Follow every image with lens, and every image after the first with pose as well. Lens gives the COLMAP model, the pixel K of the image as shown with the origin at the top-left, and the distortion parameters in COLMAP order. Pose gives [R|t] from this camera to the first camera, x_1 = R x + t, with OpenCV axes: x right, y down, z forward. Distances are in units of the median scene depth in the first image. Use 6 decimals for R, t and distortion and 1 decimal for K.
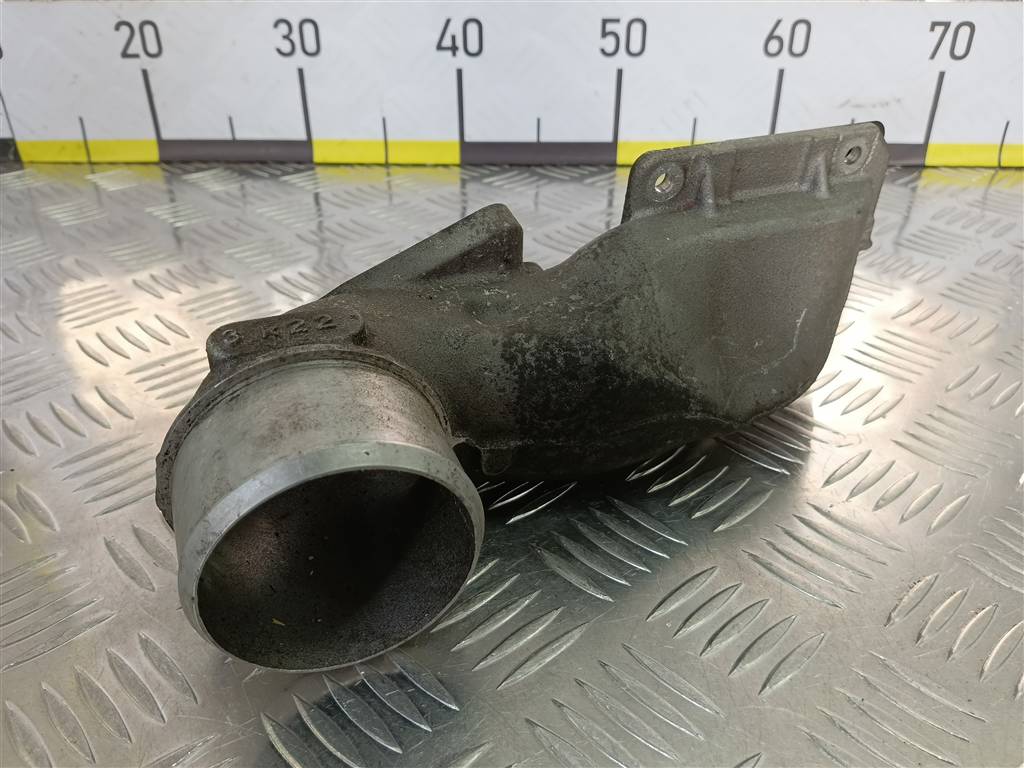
lens RADIAL K [[873.5, 0, 512.0], [0, 873.5, 384.0], [0, 0, 1]] dist [0.071727, -0.183573]
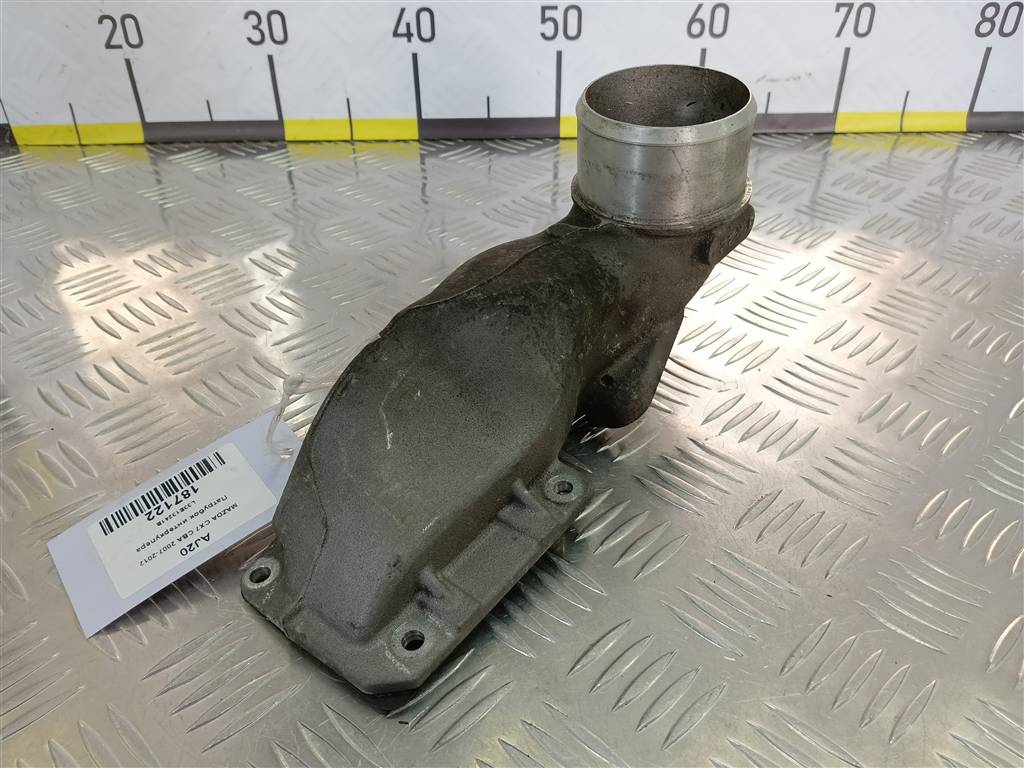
lens RADIAL K [[873.5, 0, 512.0], [0, 873.5, 384.0], [0, 0, 1]] dist [0.071727, -0.183573]
pose [[0.999435, -0.027381, 0.019498, 0.034719], [0.025919, 0.997094, 0.071636, -0.024142], [-0.021403, -0.071090, 0.997240, -0.156695]]
